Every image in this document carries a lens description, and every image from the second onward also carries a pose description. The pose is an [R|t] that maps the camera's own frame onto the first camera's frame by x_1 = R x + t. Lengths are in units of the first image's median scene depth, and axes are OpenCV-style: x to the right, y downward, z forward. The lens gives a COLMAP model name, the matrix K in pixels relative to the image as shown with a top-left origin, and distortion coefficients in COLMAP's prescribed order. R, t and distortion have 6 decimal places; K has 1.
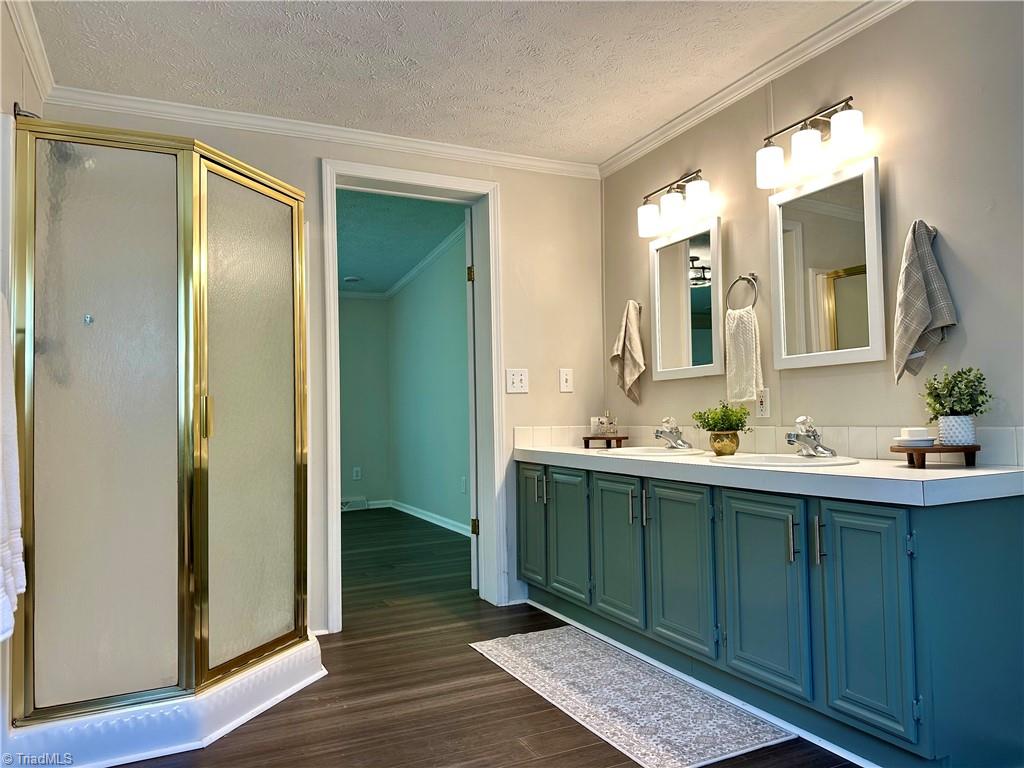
lens RADIAL K [[721.3, 0, 512.0], [0, 721.3, 384.0], [0, 0, 1]] dist [0.050504, -0.050029]
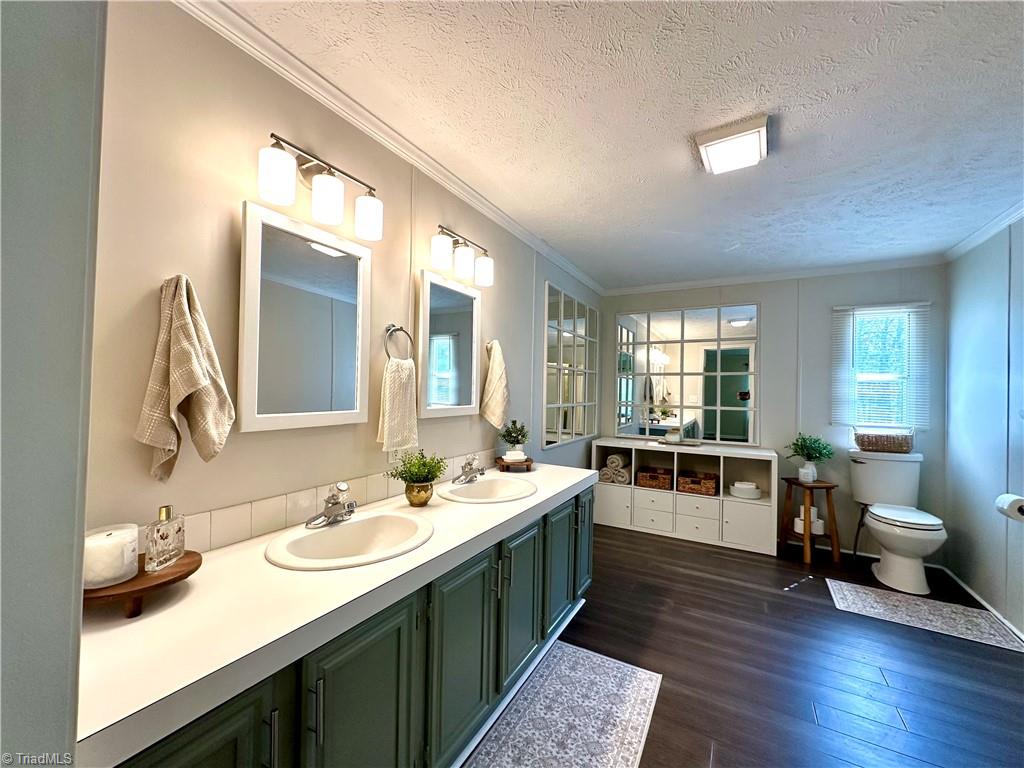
lens RADIAL K [[411.2, 0, 511.0], [0, 411.2, 382.6], [0, 0, 1]] dist [-0.002416, 0.000531]
pose [[-0.569764, 0.020429, 0.821554, -0.318737], [-0.042734, 0.997602, -0.054443, -0.057615], [-0.820696, -0.066128, -0.567525, 1.516630]]
